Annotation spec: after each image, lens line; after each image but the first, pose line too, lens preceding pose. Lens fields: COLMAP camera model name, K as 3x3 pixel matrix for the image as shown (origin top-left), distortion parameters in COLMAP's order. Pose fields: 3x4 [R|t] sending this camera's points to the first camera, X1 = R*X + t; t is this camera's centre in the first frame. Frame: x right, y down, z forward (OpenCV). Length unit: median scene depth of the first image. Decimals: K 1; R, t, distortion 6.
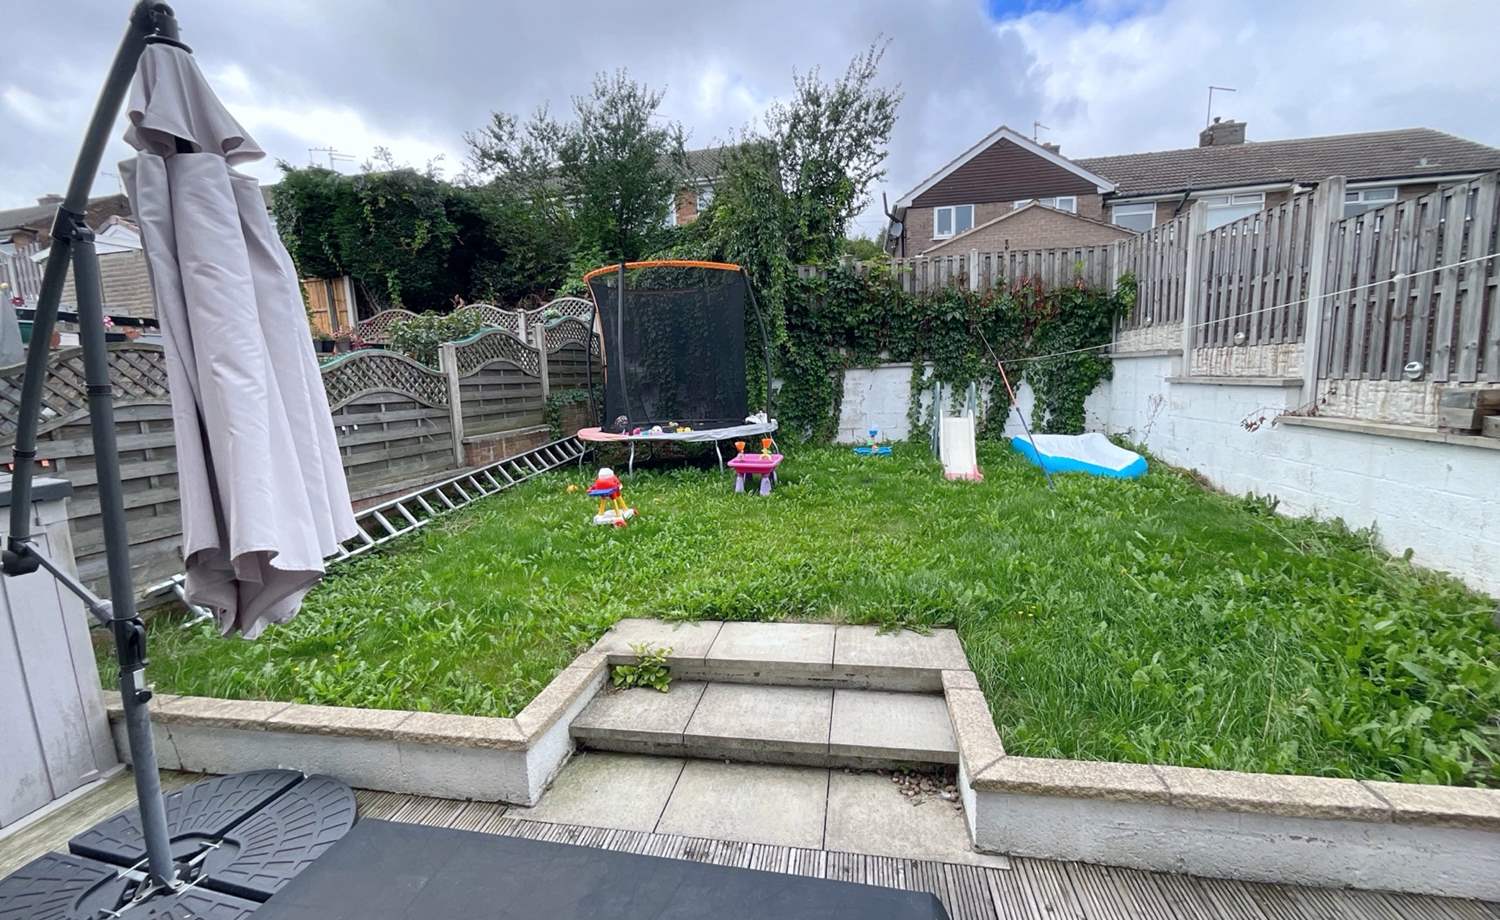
lens RADIAL K [[611.5, 0, 746.7], [0, 611.5, 458.5], [0, 0, 1]] dist [-0.003032, 0.002758]
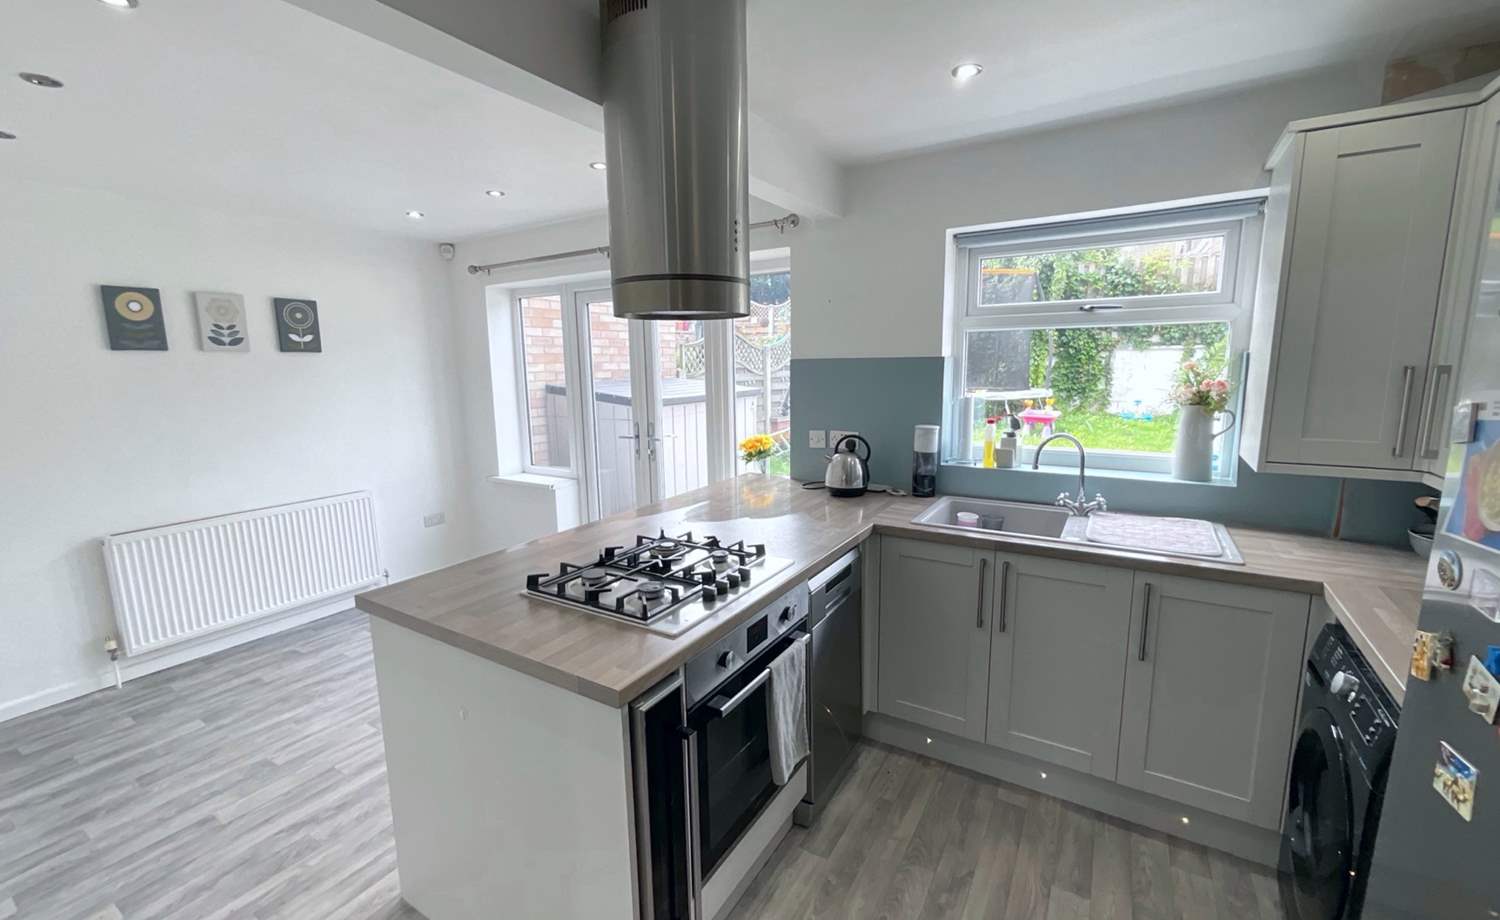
lens RADIAL K [[611.5, 0, 750.7], [0, 611.5, 454.0], [0, 0, 1]] dist [-0.003032, 0.002758]
pose [[0.933648, 0.078663, -0.349449, -0.073976], [-0.068761, 0.996804, 0.040673, 0.057236], [0.351531, -0.013946, 0.936072, -0.378920]]
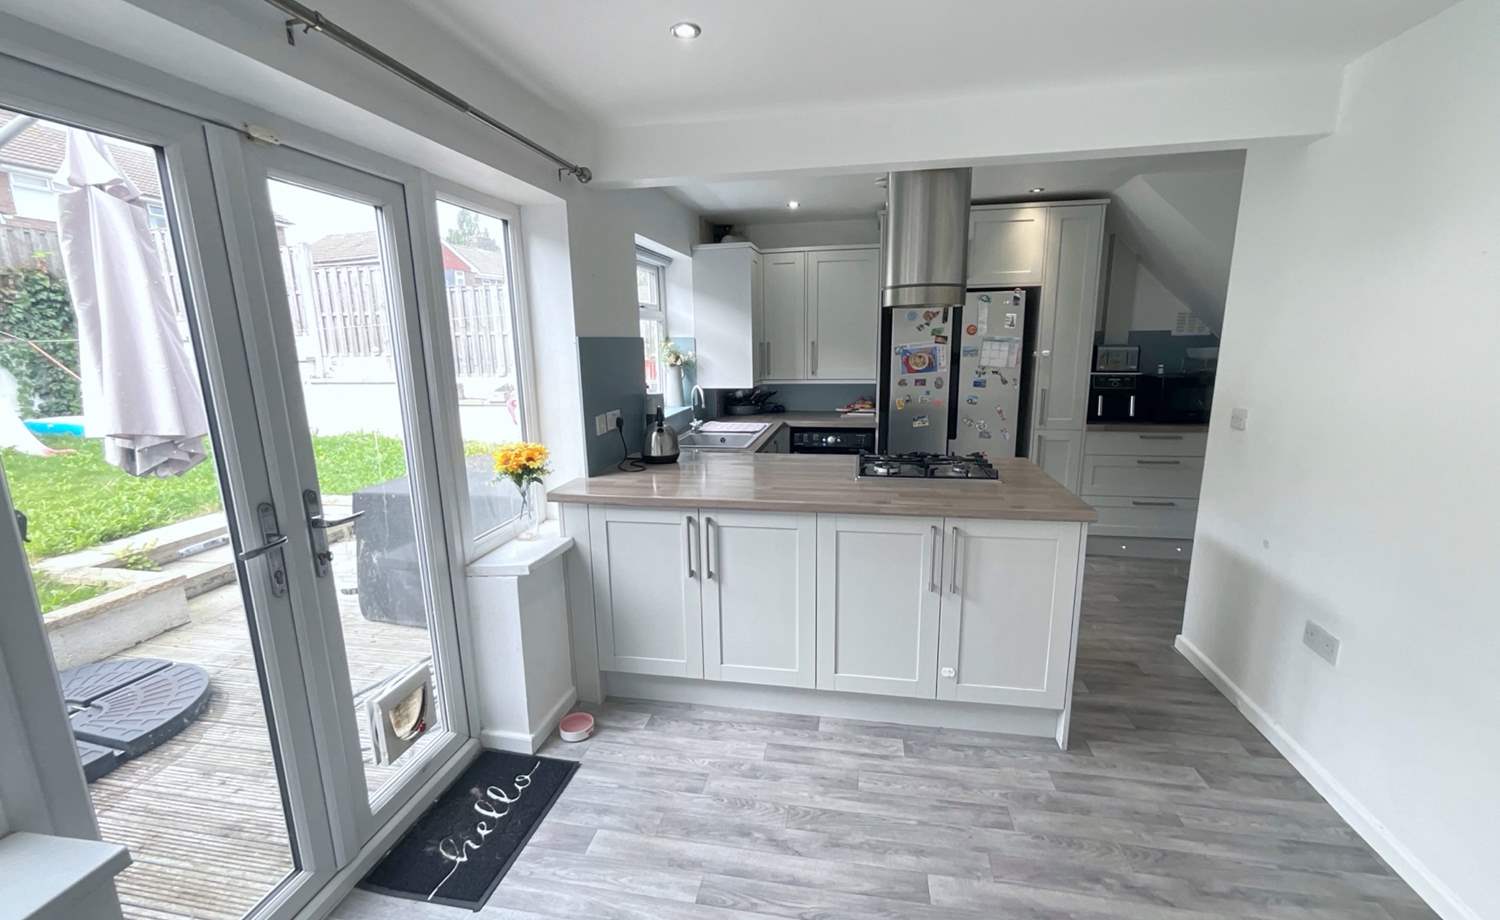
lens RADIAL K [[611.5, 0, 745.2], [0, 611.5, 460.5], [0, 0, 1]] dist [-0.003032, 0.002758]
pose [[-0.006087, -0.158211, 0.987387, -0.490529], [0.149155, 0.976216, 0.157341, 0.037708], [-0.988795, 0.148231, 0.017655, -0.110107]]
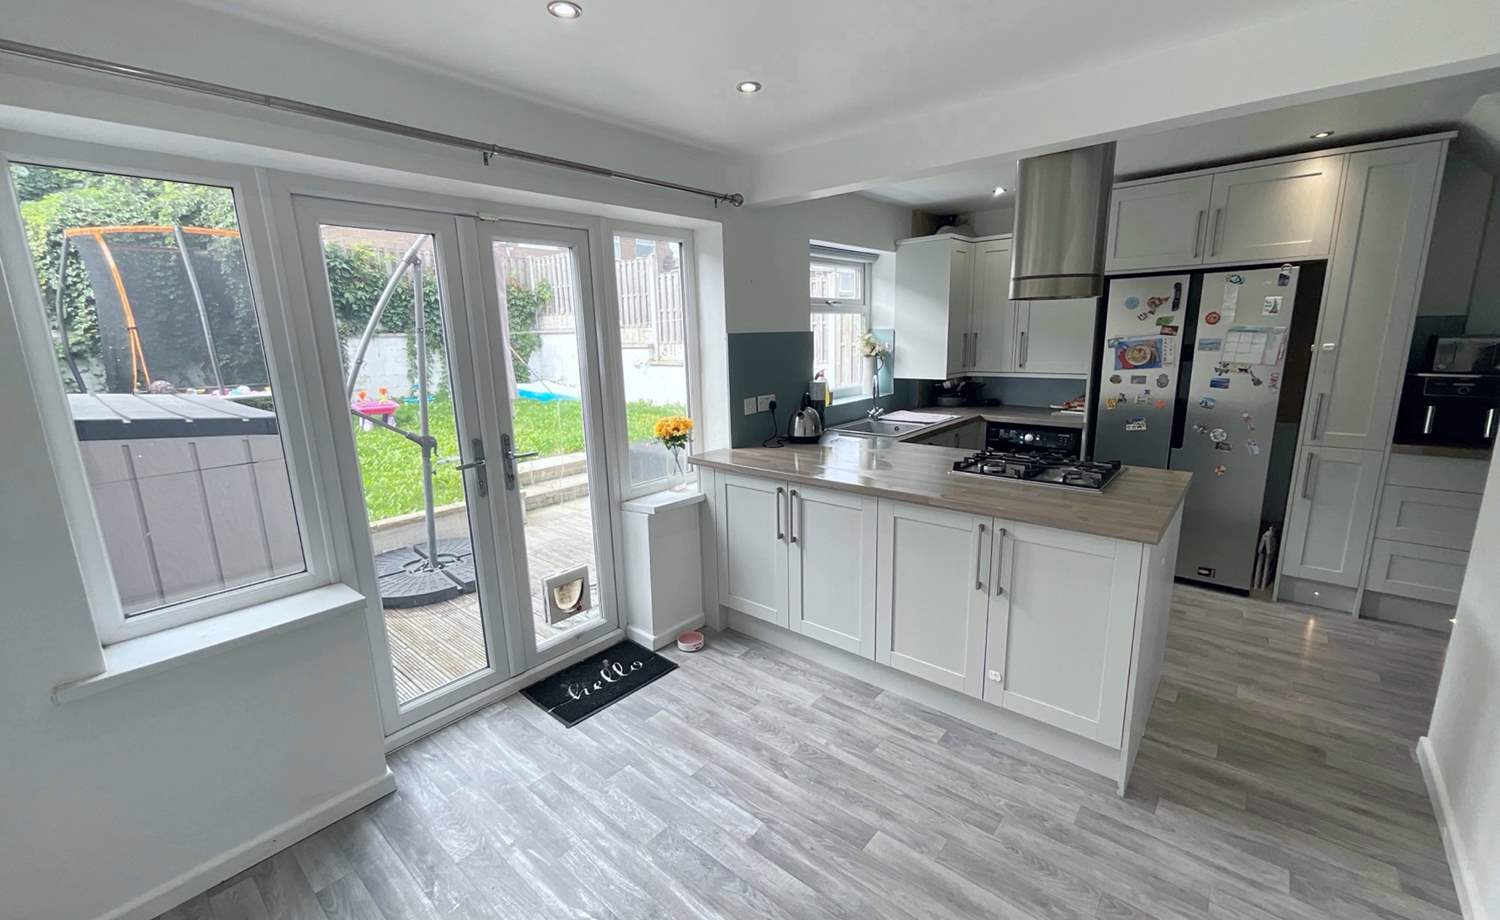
lens RADIAL K [[611.5, 0, 746.8], [0, 611.5, 459.8], [0, 0, 1]] dist [-0.003032, 0.002758]
pose [[0.497910, -0.153287, 0.853574, -0.504659], [0.121458, 0.986880, 0.106377, 0.051372], [-0.858681, 0.050707, 0.509996, -0.228802]]
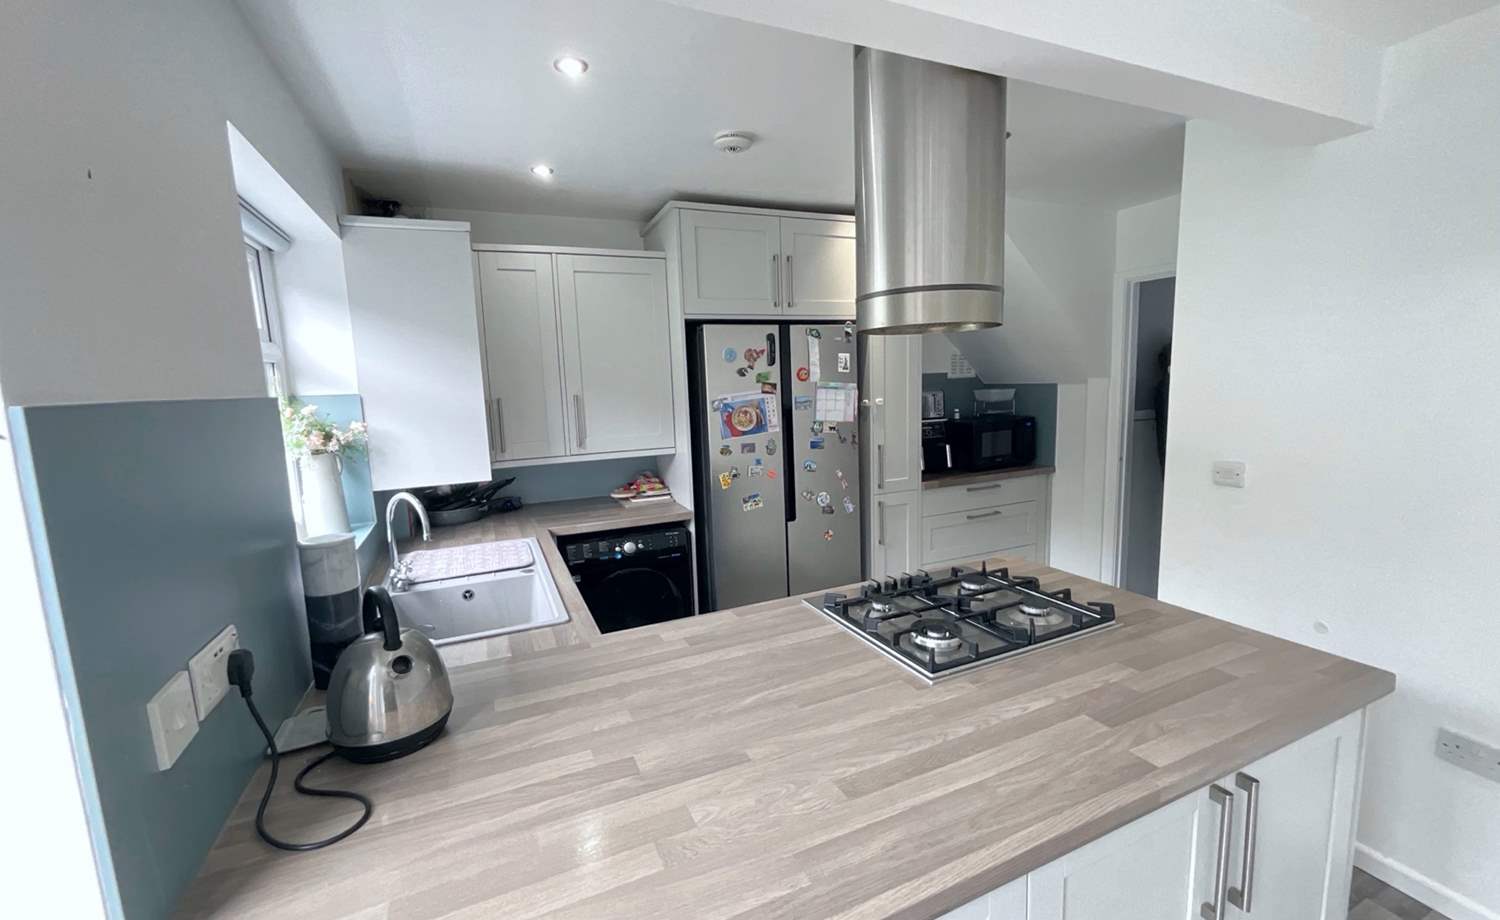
lens RADIAL K [[611.5, 0, 750.3], [0, 611.5, 463.6], [0, 0, 1]] dist [-0.003032, 0.002758]
pose [[-0.575103, -0.054153, 0.816287, -0.283440], [0.165555, 0.969457, 0.180953, 0.020645], [-0.801155, 0.239207, -0.548572, -0.058539]]
